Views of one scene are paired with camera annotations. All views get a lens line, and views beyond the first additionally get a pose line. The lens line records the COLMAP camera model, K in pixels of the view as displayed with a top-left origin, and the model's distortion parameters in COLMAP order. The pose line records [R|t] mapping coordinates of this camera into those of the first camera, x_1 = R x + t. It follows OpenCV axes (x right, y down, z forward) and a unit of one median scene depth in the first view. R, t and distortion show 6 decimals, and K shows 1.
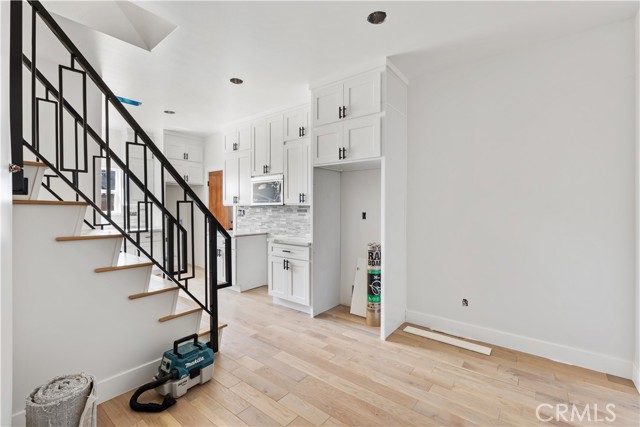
lens RADIAL K [[280.3, 0, 320.0], [0, 280.3, 213.5], [0, 0, 1]] dist [-0.009015, -0.000070]
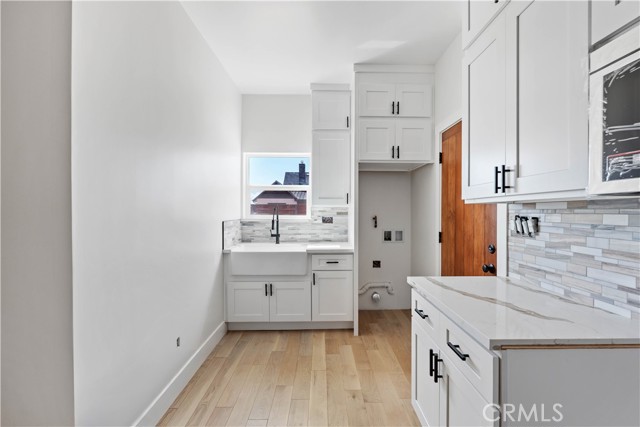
lens RADIAL K [[280.3, 0, 320.0], [0, 280.3, 213.5], [0, 0, 1]] dist [-0.009015, -0.000070]
pose [[0.618941, 0.004265, -0.785426, -0.199146], [-0.013820, 0.999890, -0.005460, -0.011614], [0.785316, 0.014234, 0.618931, 0.697693]]
